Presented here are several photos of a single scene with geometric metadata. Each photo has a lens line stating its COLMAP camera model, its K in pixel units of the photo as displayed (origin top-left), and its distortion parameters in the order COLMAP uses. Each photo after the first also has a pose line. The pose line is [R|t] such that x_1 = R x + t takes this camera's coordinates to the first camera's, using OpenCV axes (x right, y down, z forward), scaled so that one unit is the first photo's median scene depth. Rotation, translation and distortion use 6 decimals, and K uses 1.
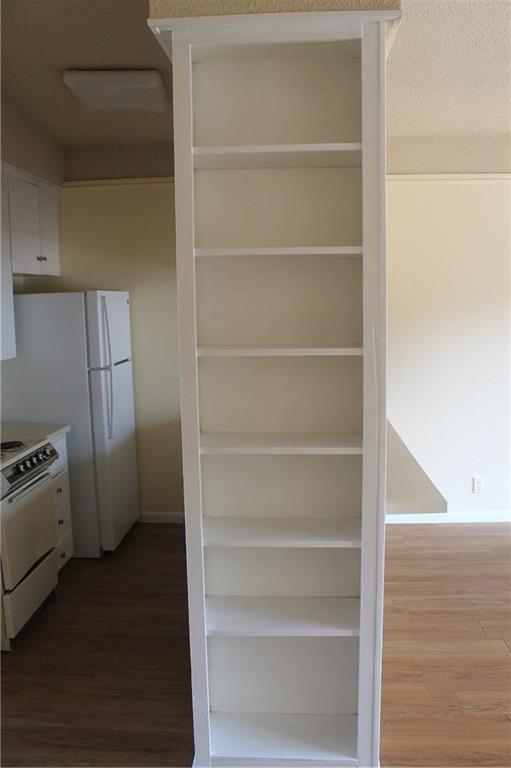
lens RADIAL K [[647.3, 0, 255.5], [0, 647.3, 384.0], [0, 0, 1]] dist [-0.163436, 0.138348]
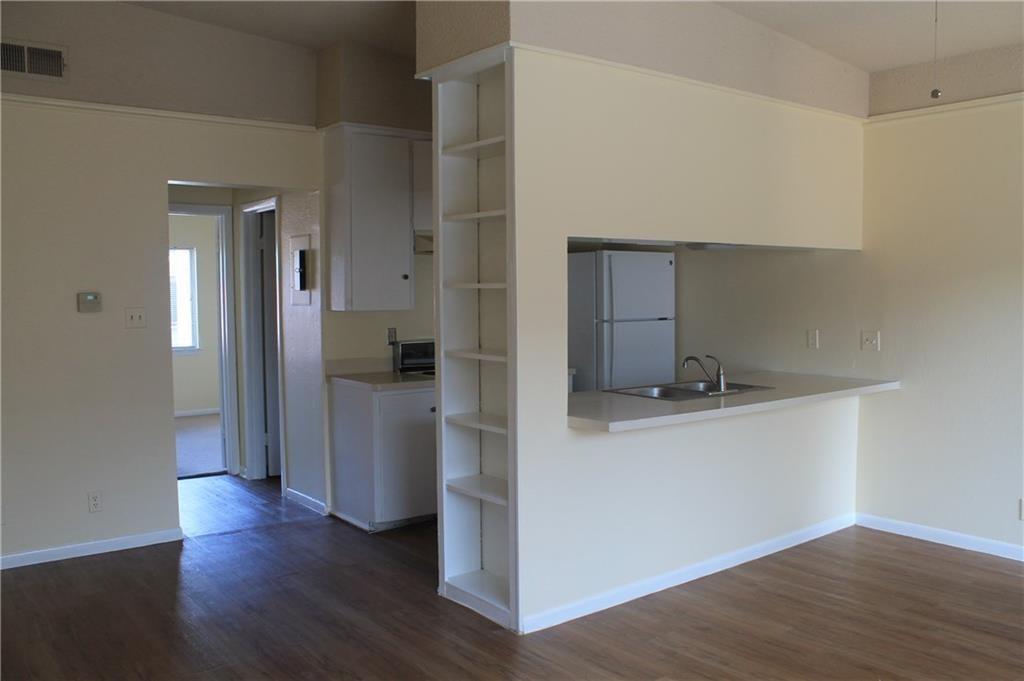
lens RADIAL K [[863.0, 0, 527.7], [0, 863.0, 350.3], [0, 0, 1]] dist [-0.163436, 0.138348]
pose [[0.680357, 0.070283, -0.729503, 0.765848], [-0.099613, 0.995022, 0.002962, 0.035842], [0.726080, 0.070653, 0.683971, -0.107434]]
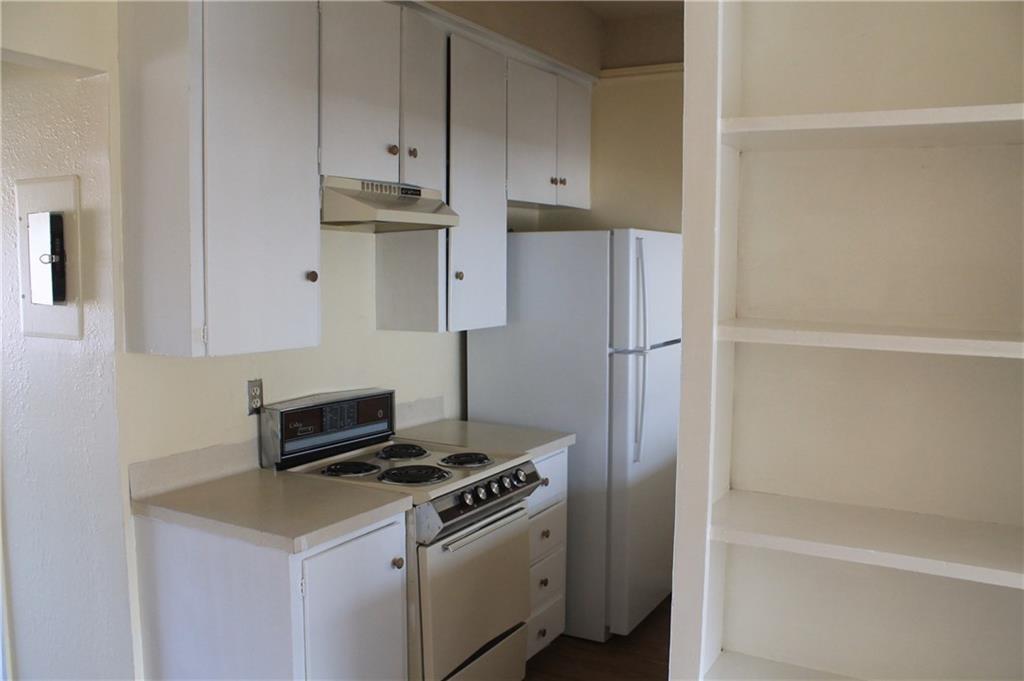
lens RADIAL K [[863.0, 0, 527.7], [0, 863.0, 350.3], [0, 0, 1]] dist [-0.163436, 0.138348]
pose [[0.906605, 0.064946, -0.416952, 0.025361], [-0.075742, 0.997083, -0.009382, -0.009279], [0.415127, 0.040087, 0.908880, 0.181672]]
